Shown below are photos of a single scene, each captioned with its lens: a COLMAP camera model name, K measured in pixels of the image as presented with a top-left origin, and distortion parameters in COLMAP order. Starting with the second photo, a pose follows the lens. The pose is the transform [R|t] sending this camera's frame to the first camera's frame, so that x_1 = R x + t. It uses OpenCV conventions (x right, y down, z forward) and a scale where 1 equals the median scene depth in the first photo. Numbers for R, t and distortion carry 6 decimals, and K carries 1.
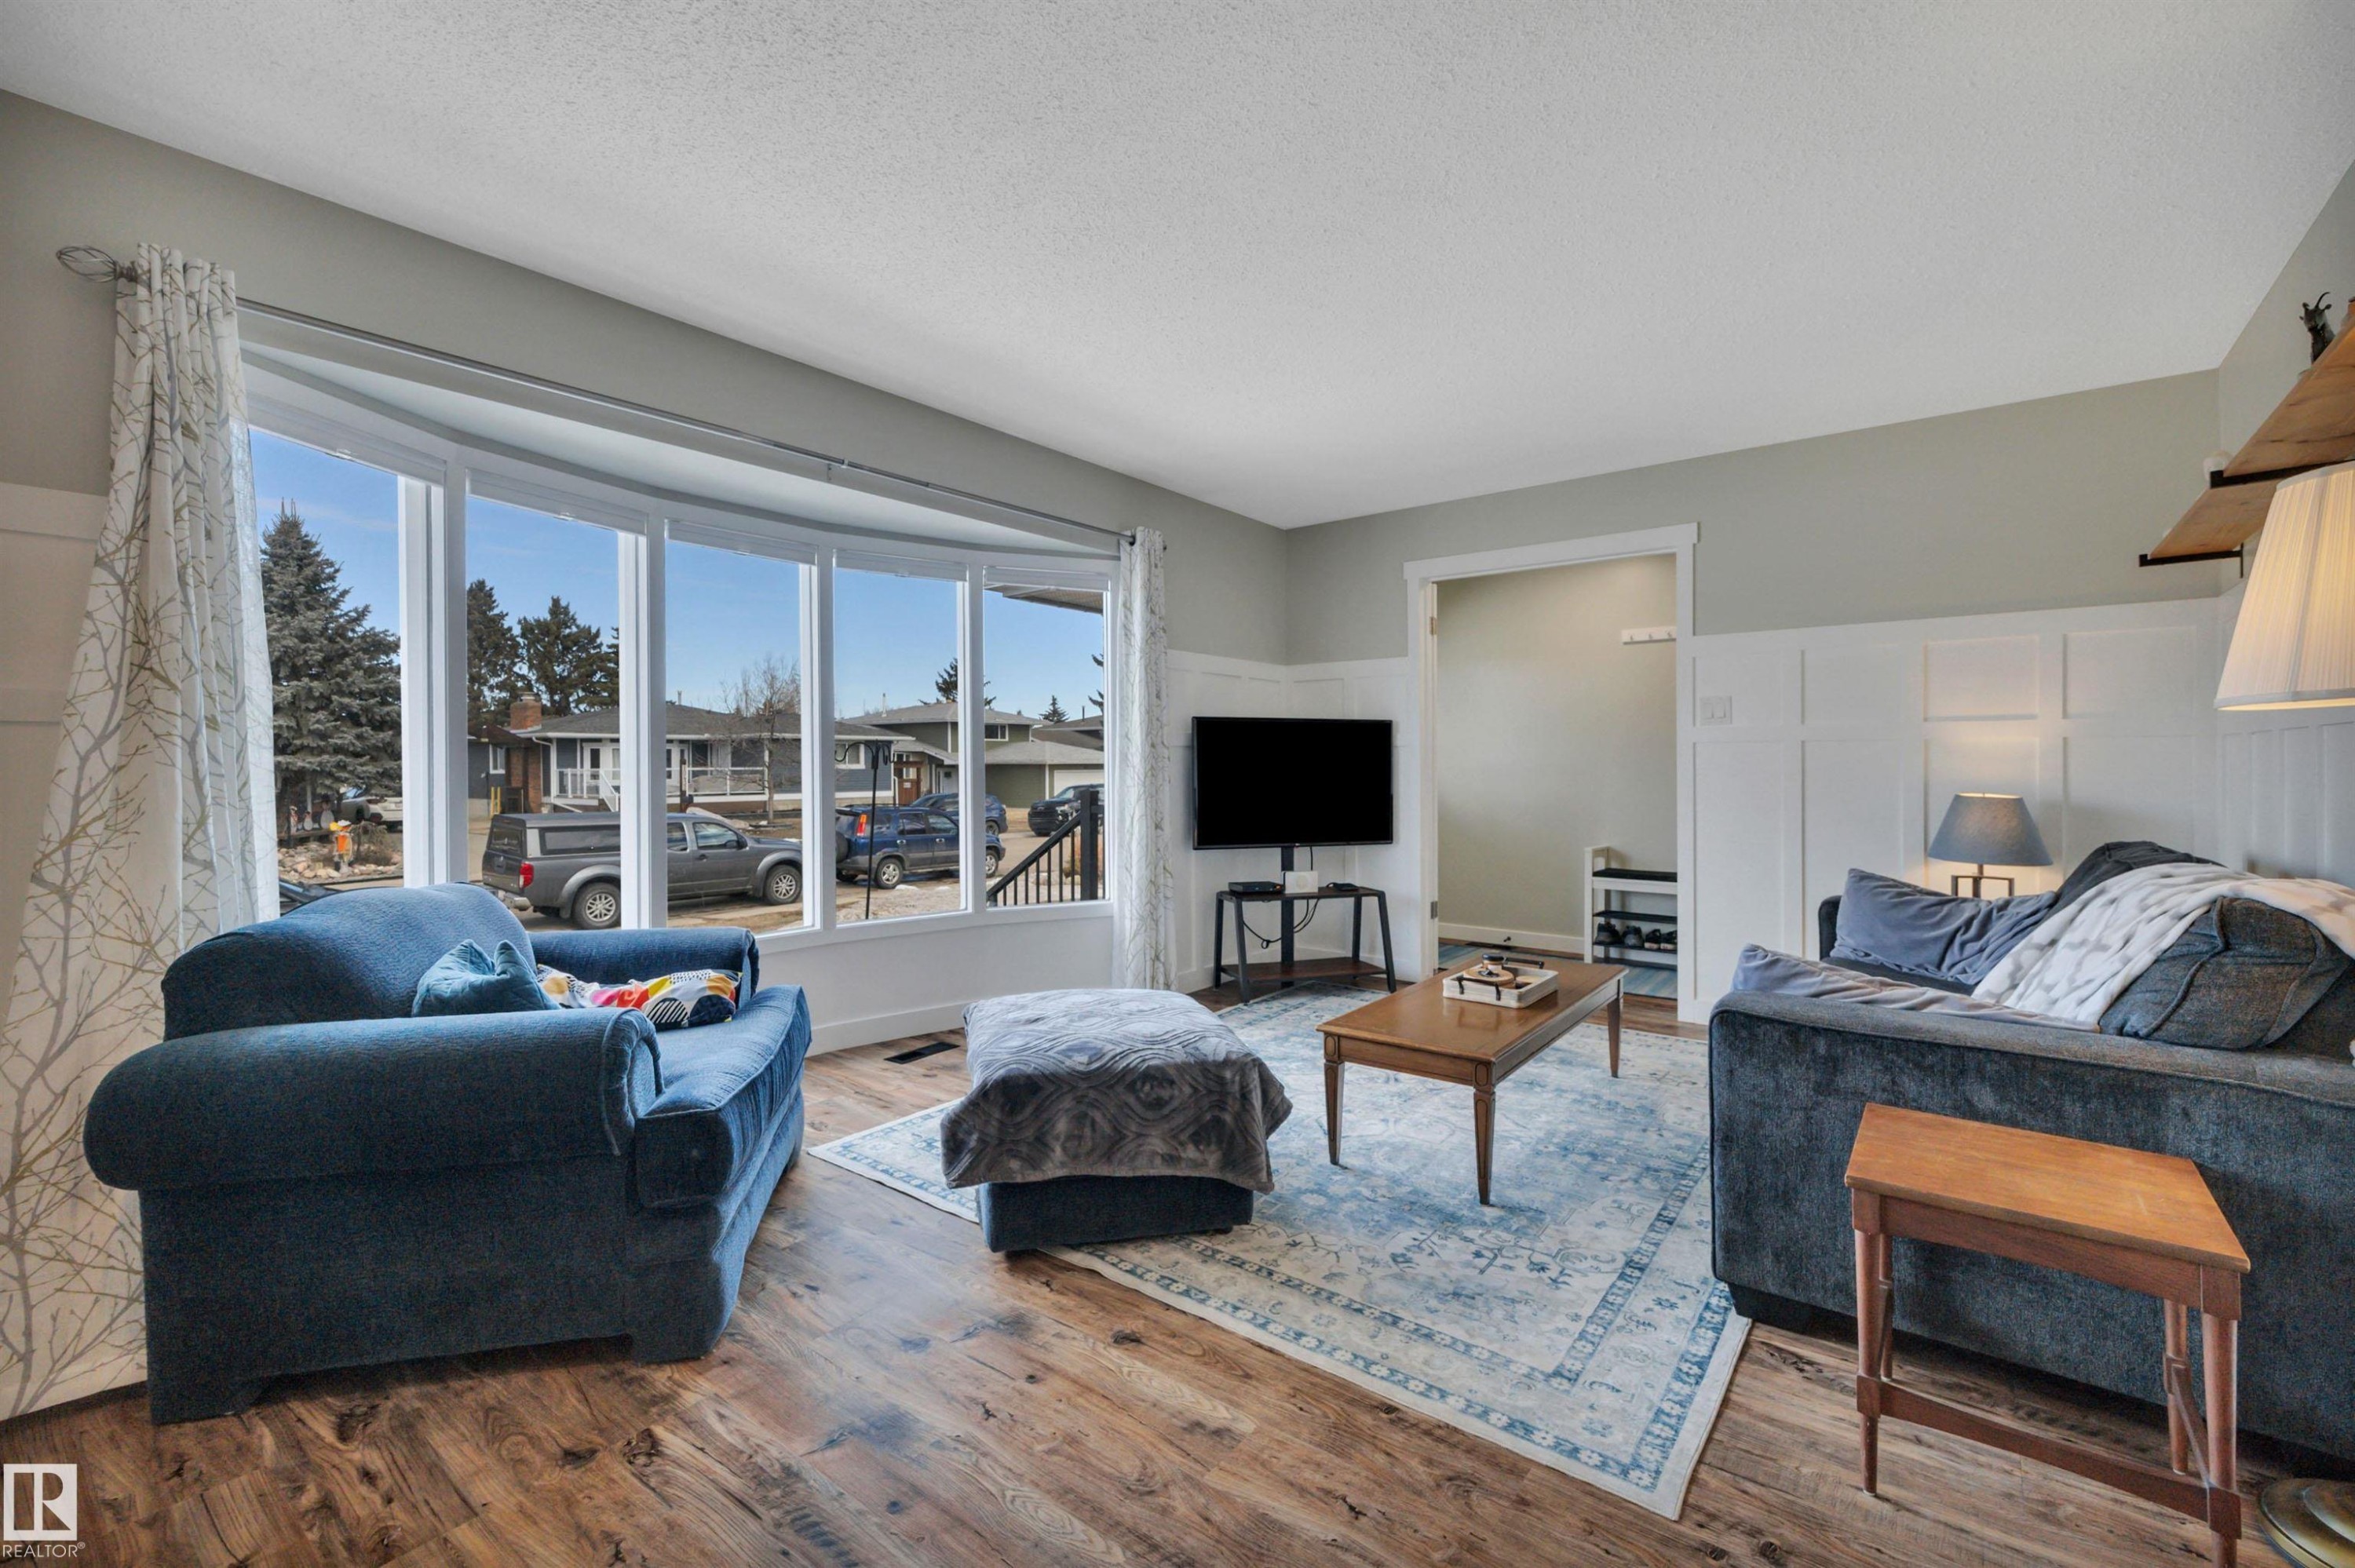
lens RADIAL K [[1021.8, 0, 1181.6], [0, 1021.8, 779.0], [0, 0, 1]] dist [0.012455, 0.000175]
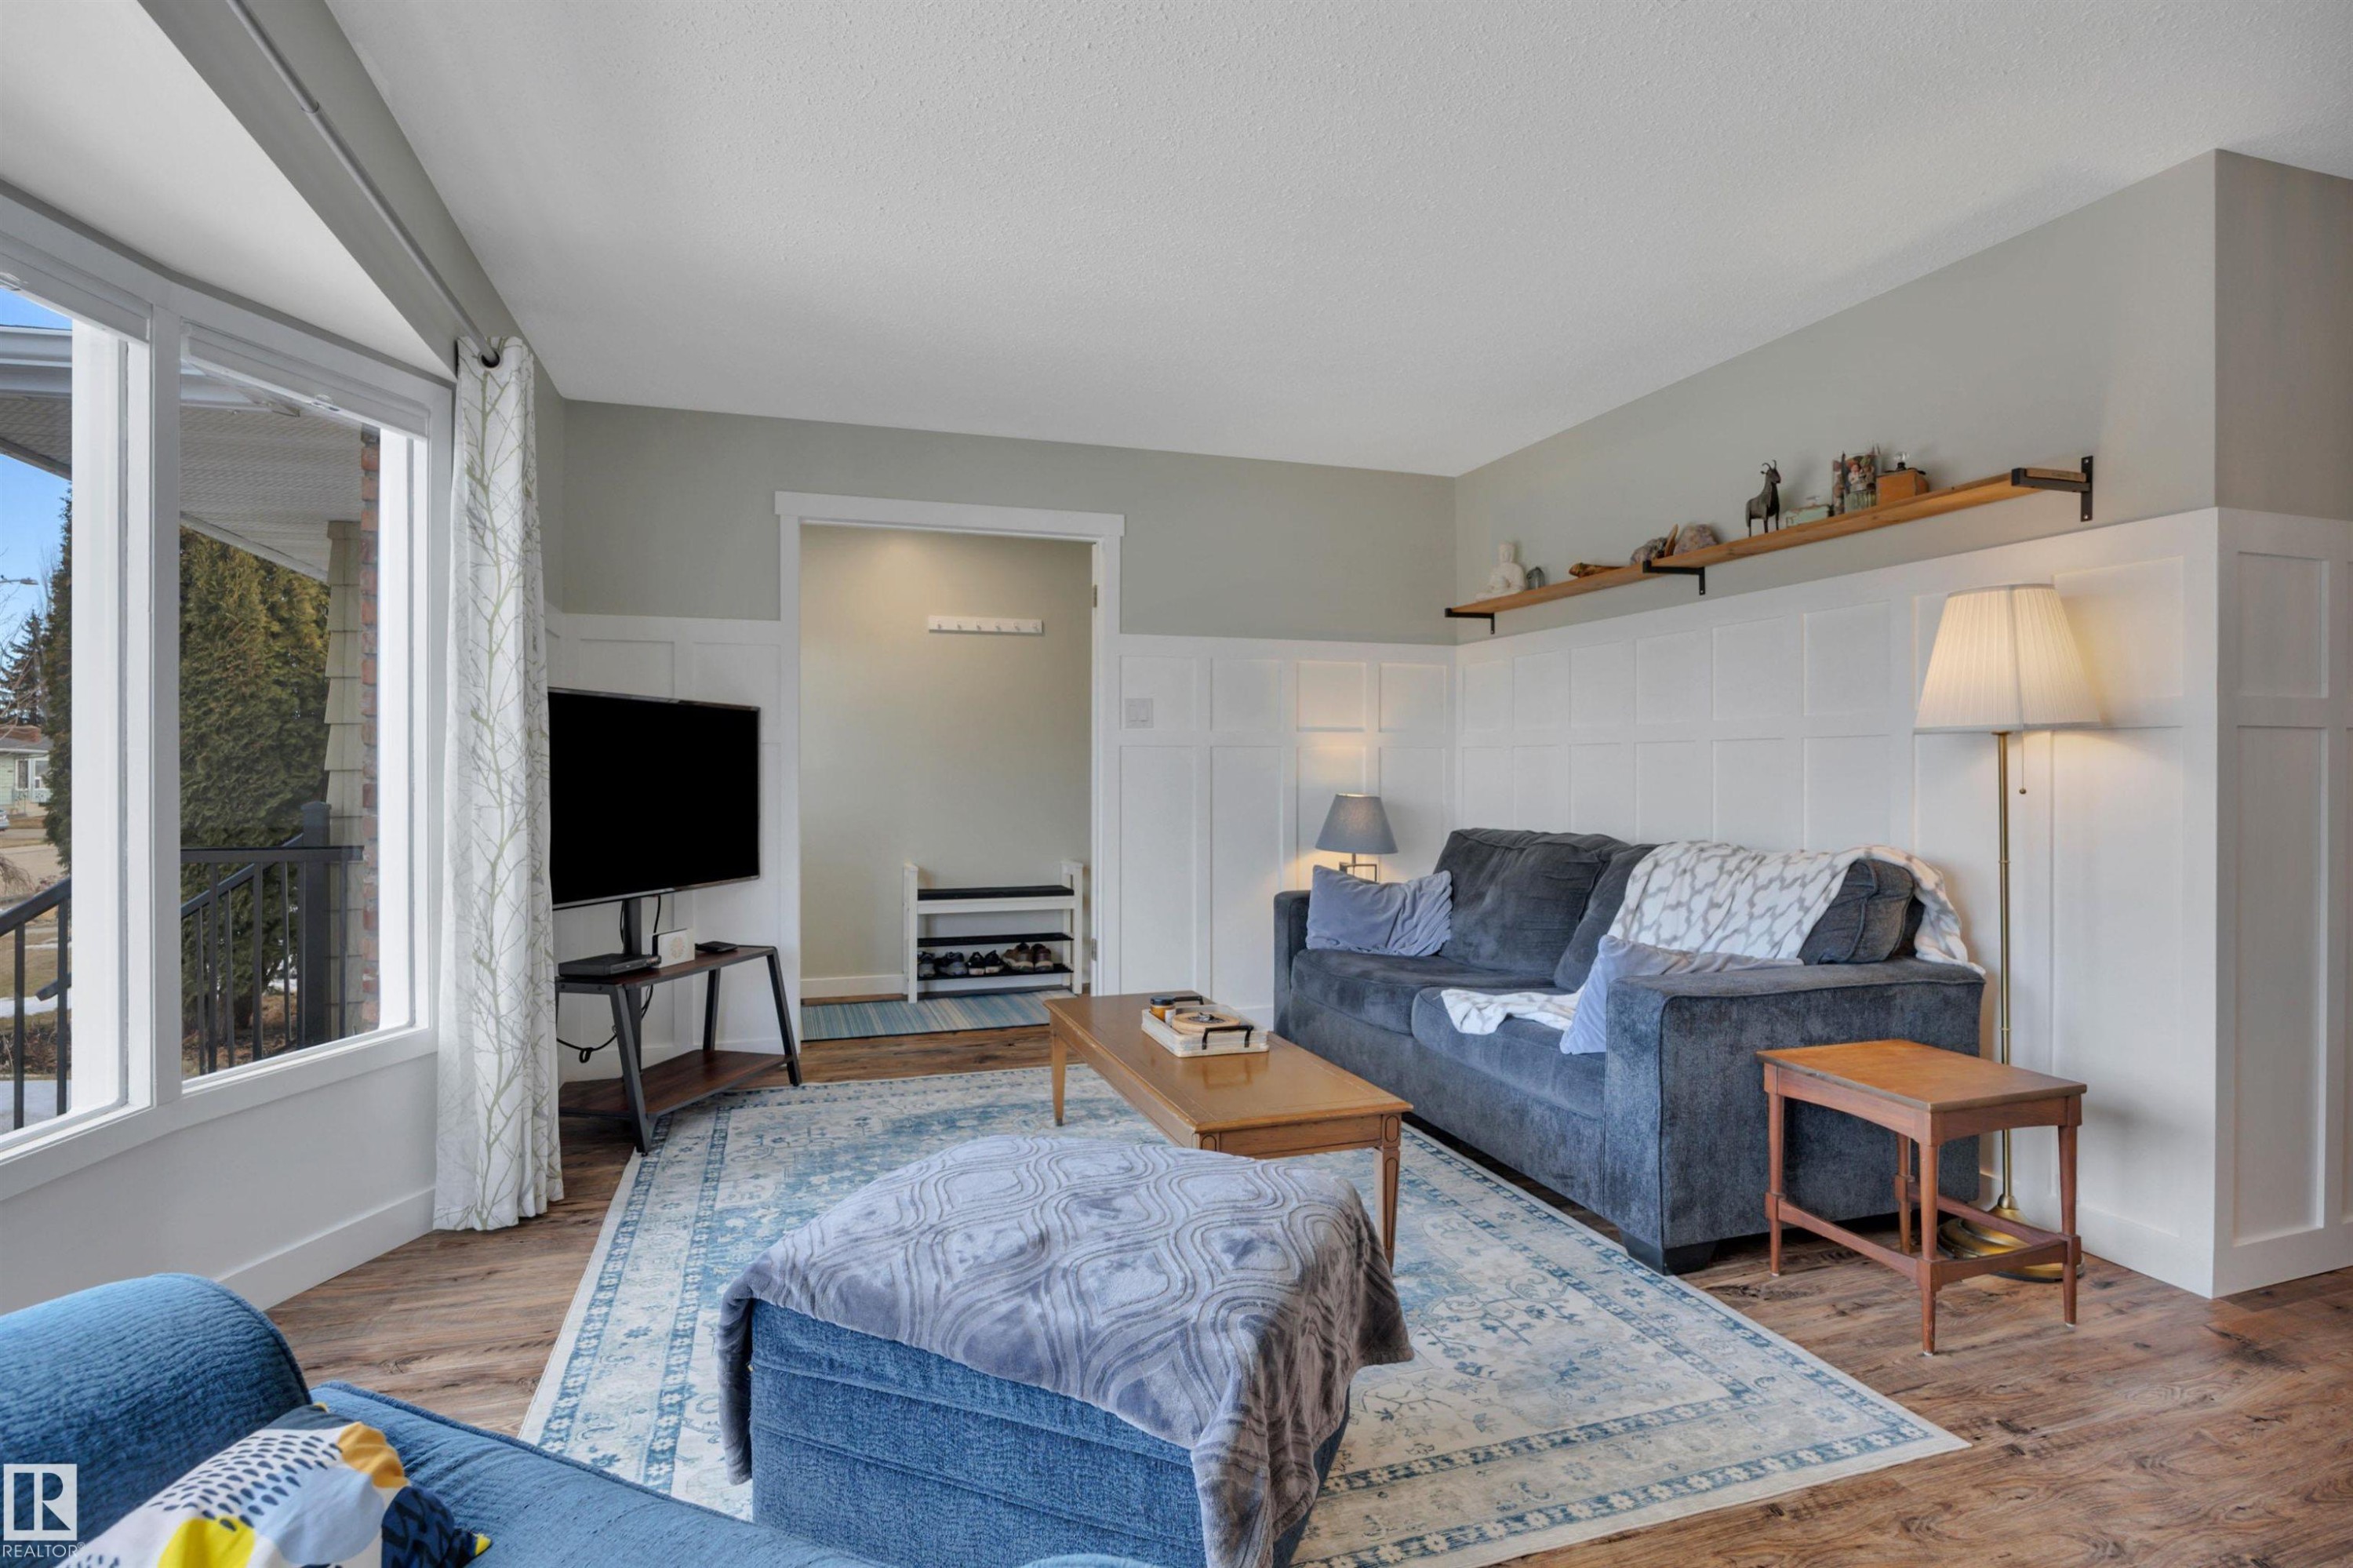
lens RADIAL K [[1165.5, 0, 1181.7], [0, 1165.5, 775.1], [0, 0, 1]] dist [-0.004847, -0.001093]
pose [[0.555757, -0.003533, 0.831337, -0.682280], [0.011561, 0.999927, -0.003479, -0.008039], [-0.831265, 0.011545, 0.555757, 0.660867]]
